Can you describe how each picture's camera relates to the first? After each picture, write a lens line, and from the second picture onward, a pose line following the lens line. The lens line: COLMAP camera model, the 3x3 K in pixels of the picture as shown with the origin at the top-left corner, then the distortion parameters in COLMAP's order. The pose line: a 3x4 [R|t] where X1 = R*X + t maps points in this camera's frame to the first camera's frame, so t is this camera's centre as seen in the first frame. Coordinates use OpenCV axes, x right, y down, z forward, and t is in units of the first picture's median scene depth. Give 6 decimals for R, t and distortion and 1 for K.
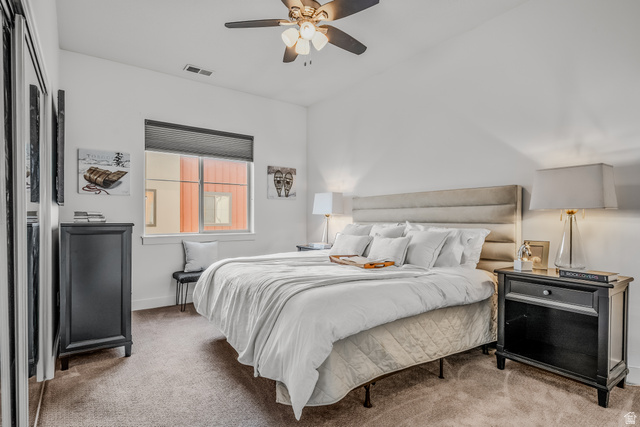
lens RADIAL K [[330.9, 0, 323.9], [0, 330.9, 218.5], [0, 0, 1]] dist [-0.004835, -0.000602]
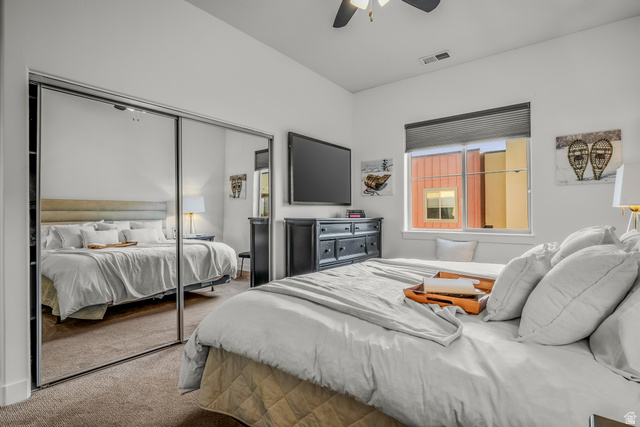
lens RADIAL K [[330.9, 0, 323.8], [0, 330.9, 211.4], [0, 0, 1]] dist [-0.004835, -0.000602]
pose [[0.240785, -0.005535, -0.970563, 0.378475], [0.001658, 0.999985, -0.005291, -0.004774], [0.970577, -0.000336, 0.240791, 0.386764]]
